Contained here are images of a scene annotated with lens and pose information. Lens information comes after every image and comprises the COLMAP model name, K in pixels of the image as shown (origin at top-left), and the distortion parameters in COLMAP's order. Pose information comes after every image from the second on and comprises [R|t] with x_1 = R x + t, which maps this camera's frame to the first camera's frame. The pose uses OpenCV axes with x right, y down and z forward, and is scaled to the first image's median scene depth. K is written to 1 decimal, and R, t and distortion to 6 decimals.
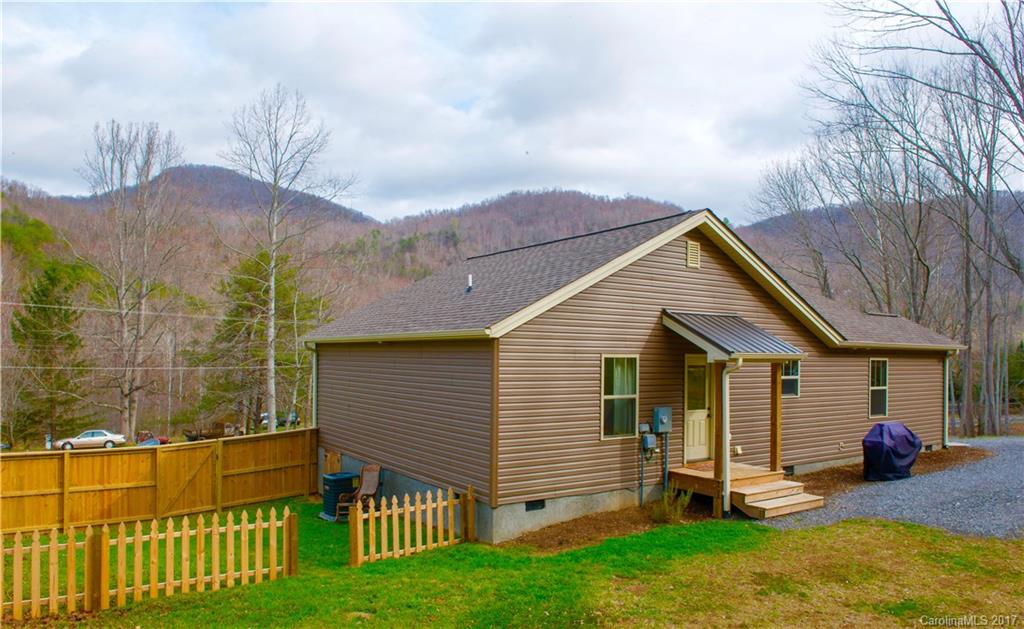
lens RADIAL K [[706.5, 0, 505.6], [0, 706.5, 337.9], [0, 0, 1]] dist [-0.038736, -0.009331]
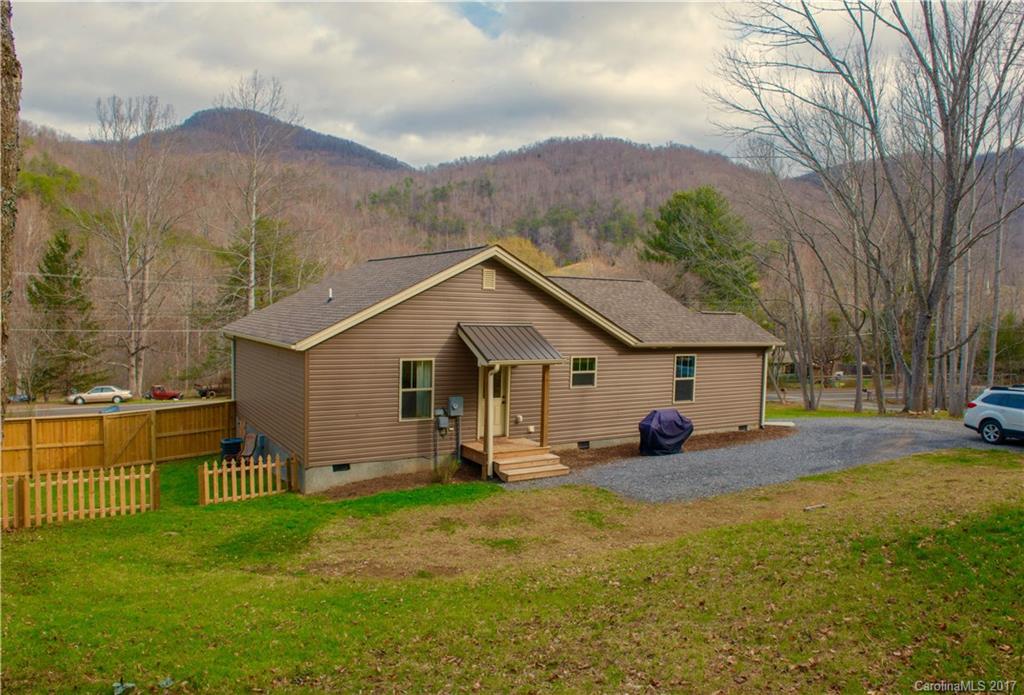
lens RADIAL K [[720.6, 0, 512.1], [0, 720.6, 348.4], [0, 0, 1]] dist [-0.043294, -0.000844]
pose [[0.999069, 0.017429, -0.039456, 0.332229], [-0.014200, 0.996638, 0.080687, -0.090649], [0.040729, -0.080051, 0.995958, -0.296604]]
